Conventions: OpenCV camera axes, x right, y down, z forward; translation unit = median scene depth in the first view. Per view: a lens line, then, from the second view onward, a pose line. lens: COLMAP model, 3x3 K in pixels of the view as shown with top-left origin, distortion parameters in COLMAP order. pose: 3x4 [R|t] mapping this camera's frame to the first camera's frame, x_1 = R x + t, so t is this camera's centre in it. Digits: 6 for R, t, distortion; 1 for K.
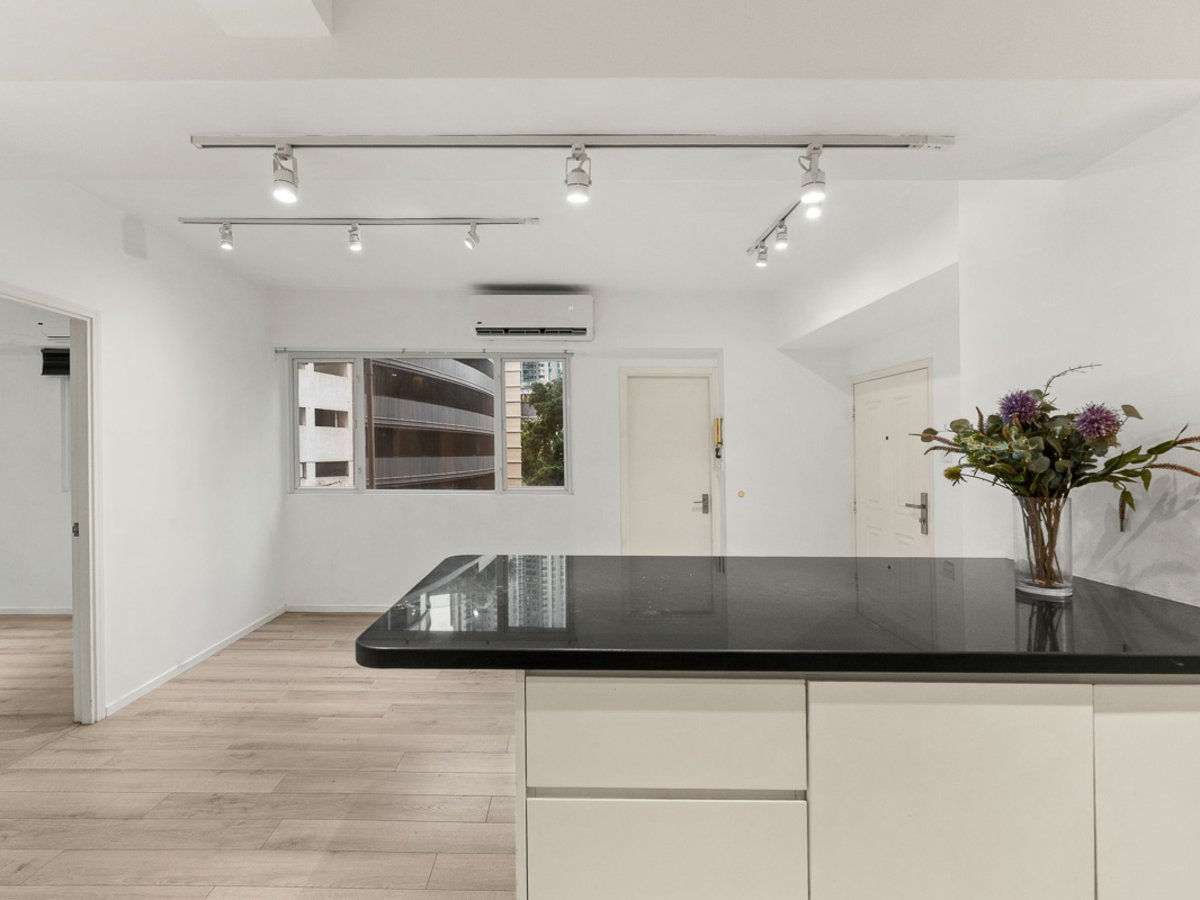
lens RADIAL K [[551.7, 0, 584.9], [0, 551.7, 448.2], [0, 0, 1]] dist [0.002264, 0.000241]
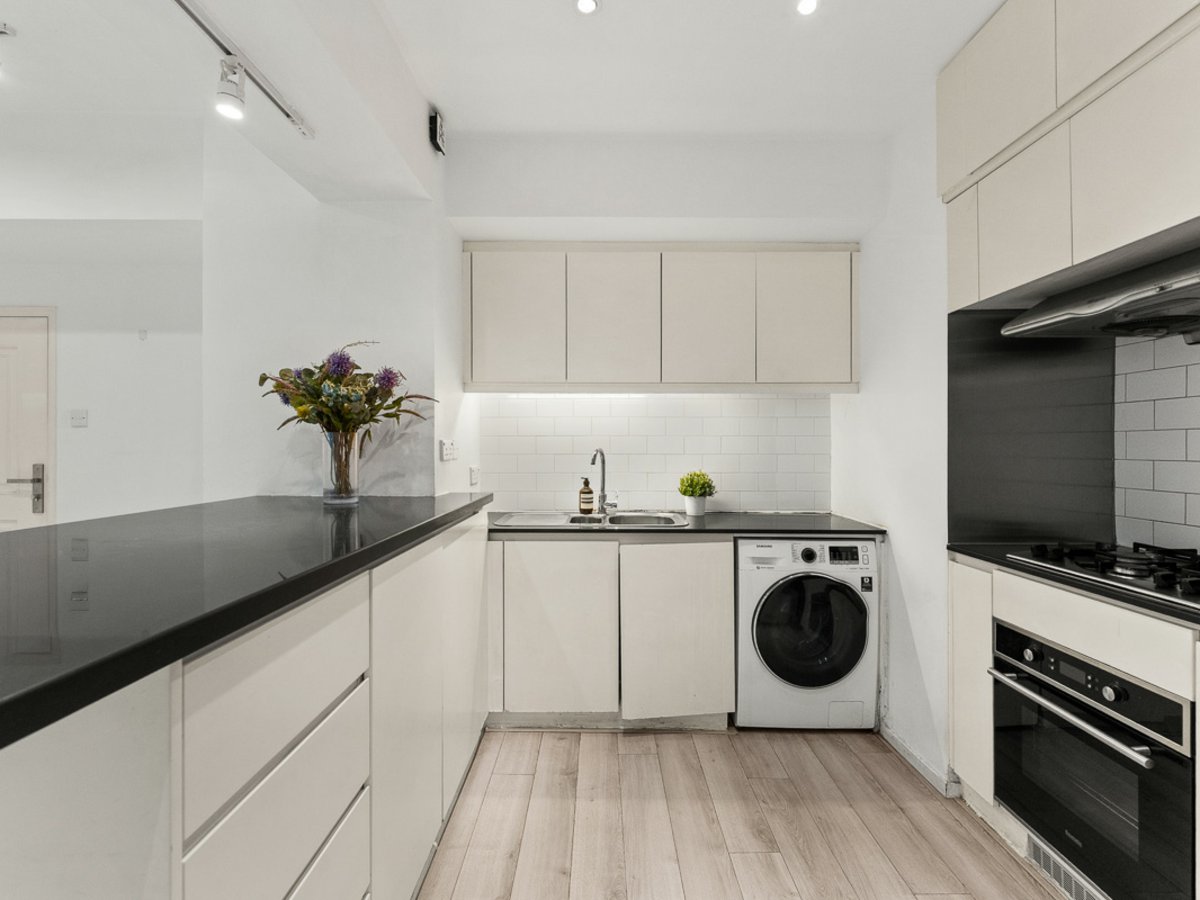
lens RADIAL K [[551.7, 0, 584.9], [0, 551.7, 448.2], [0, 0, 1]] dist [0.002264, 0.000241]
pose [[0.017851, -0.006106, 0.999822, -0.506557], [-0.006540, 0.999959, 0.006223, 0.111699], [-0.999819, -0.006650, 0.017810, 0.375033]]
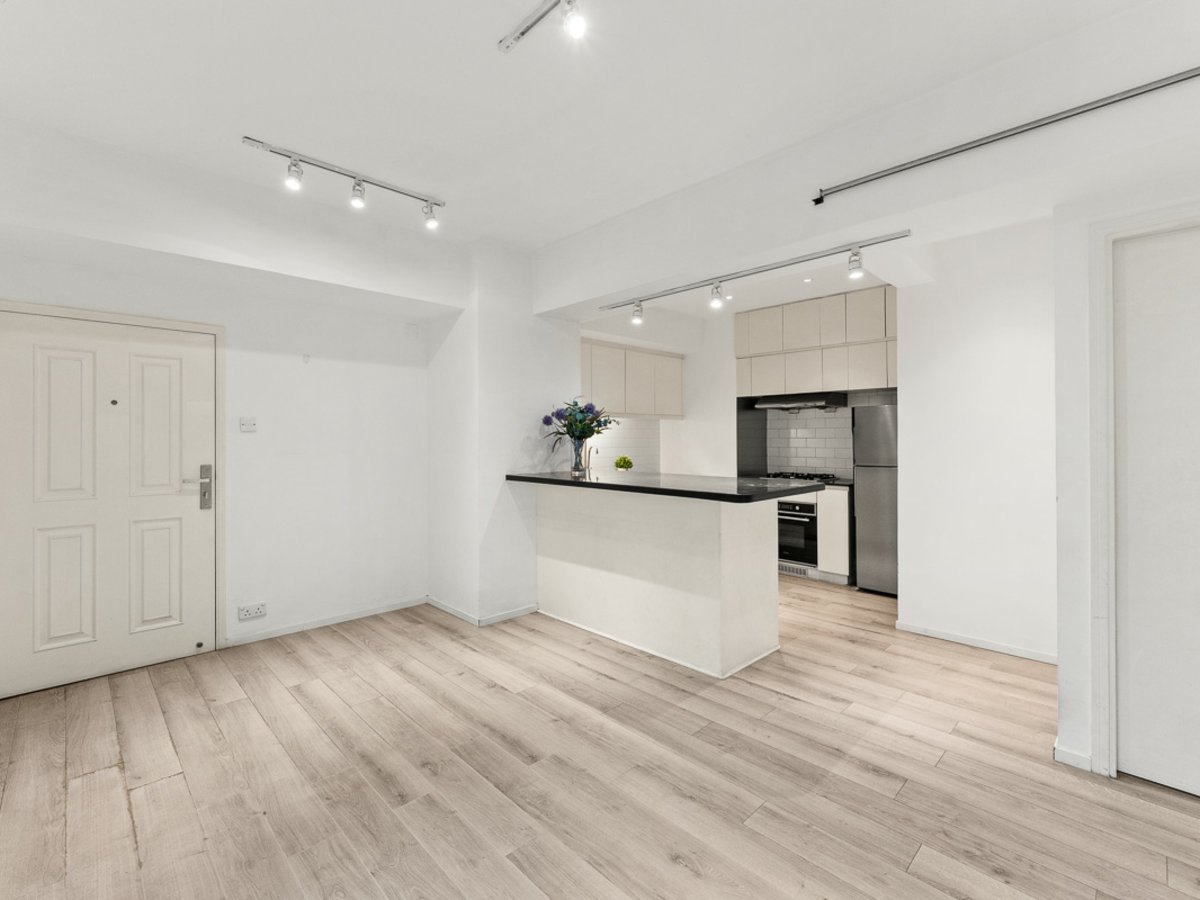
lens RADIAL K [[523.7, 0, 596.2], [0, 523.7, 434.4], [0, 0, 1]] dist [0.000515, -0.021285]
pose [[-0.674388, 0.011005, 0.738295, -1.163859], [-0.000823, 0.999877, -0.015655, 0.102127], [-0.738377, -0.011165, -0.674296, 2.666523]]
